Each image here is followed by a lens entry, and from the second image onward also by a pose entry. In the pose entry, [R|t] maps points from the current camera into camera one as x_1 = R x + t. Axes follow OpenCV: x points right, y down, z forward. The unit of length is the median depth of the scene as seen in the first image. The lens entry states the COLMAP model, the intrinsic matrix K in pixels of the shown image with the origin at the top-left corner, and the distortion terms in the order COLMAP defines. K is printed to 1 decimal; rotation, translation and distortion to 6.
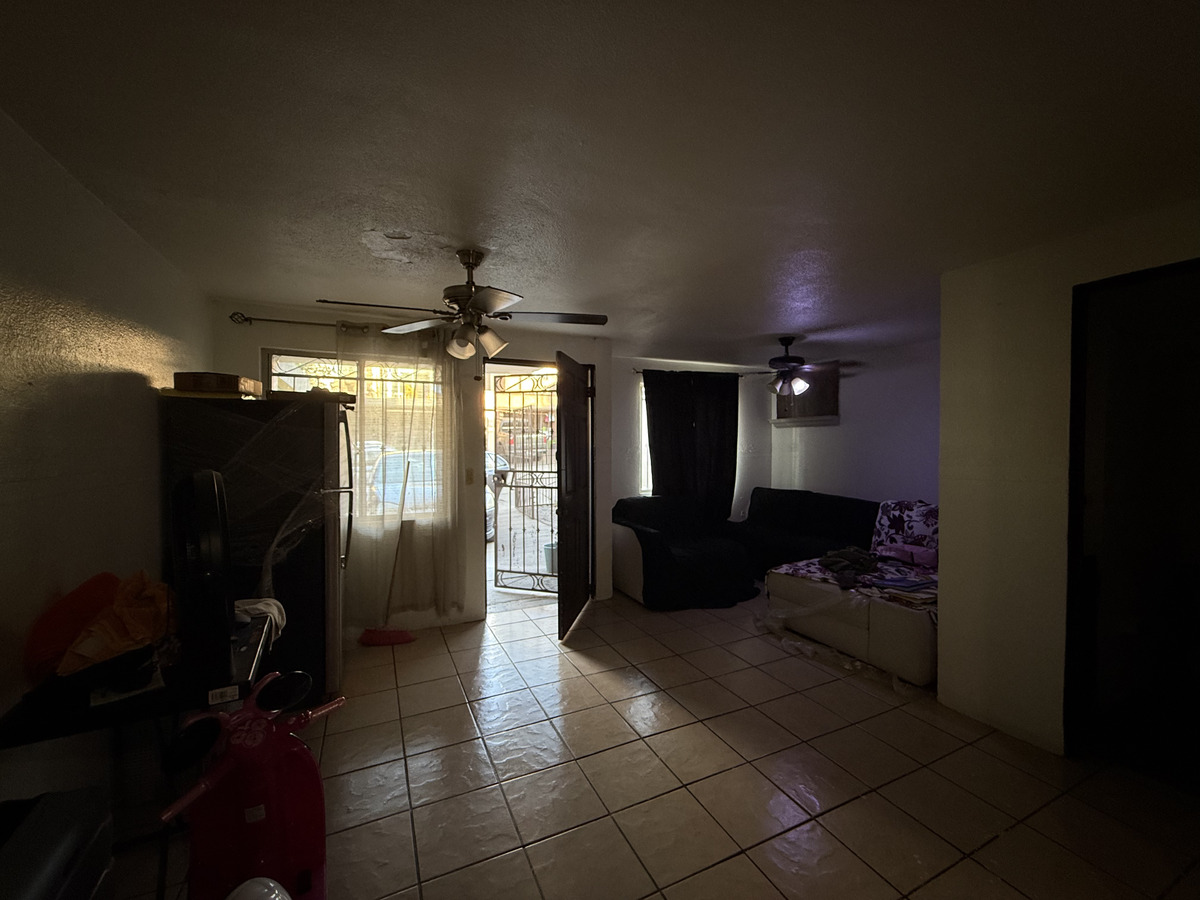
lens RADIAL K [[477.4, 0, 597.5], [0, 477.4, 446.9], [0, 0, 1]] dist [0.000015, 0.000018]
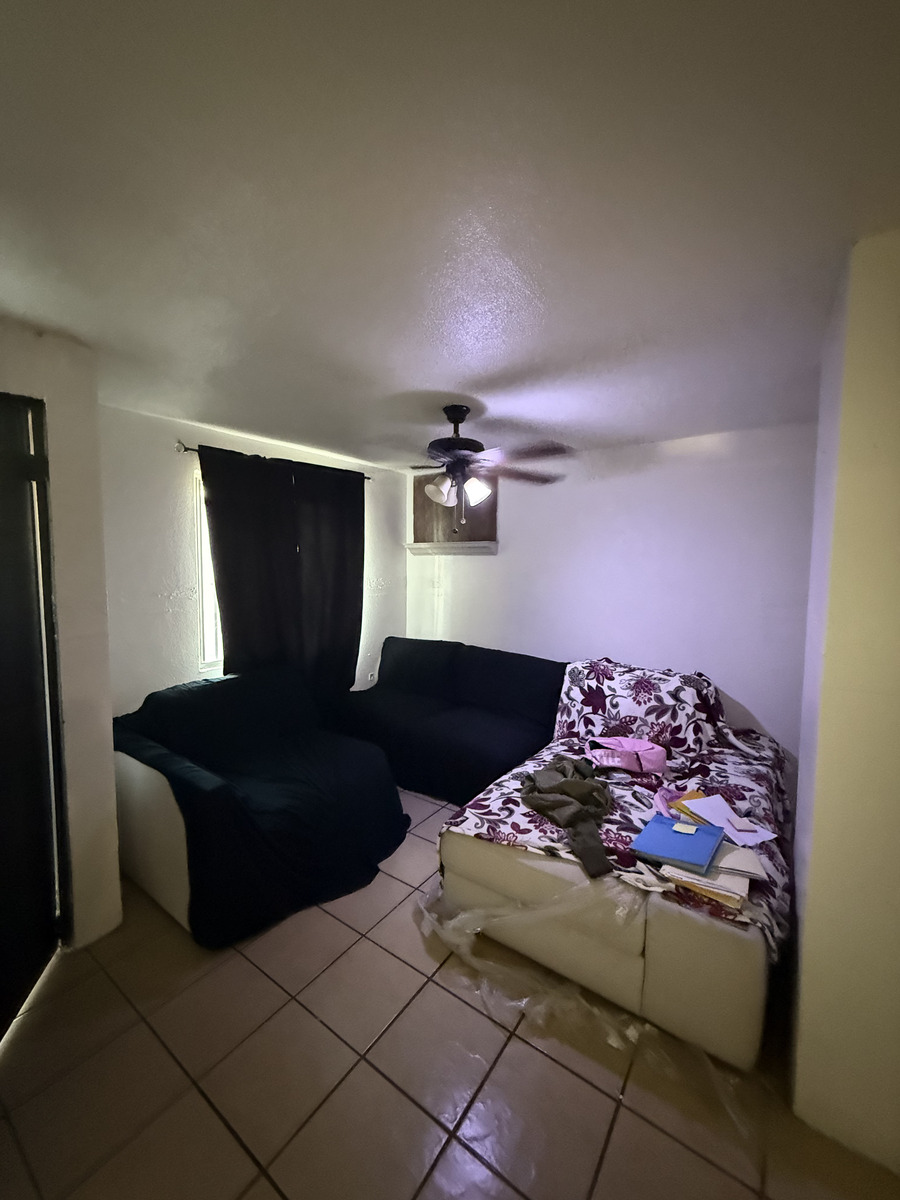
lens RADIAL K [[477.4, 0, 448.9], [0, 477.4, 597.6], [0, 0, 1]] dist [0.000015, 0.000018]
pose [[0.875431, -0.027918, 0.482536, 0.098802], [-0.004383, 0.997831, 0.065682, -0.033545], [-0.483324, -0.059615, 0.873410, 0.483097]]
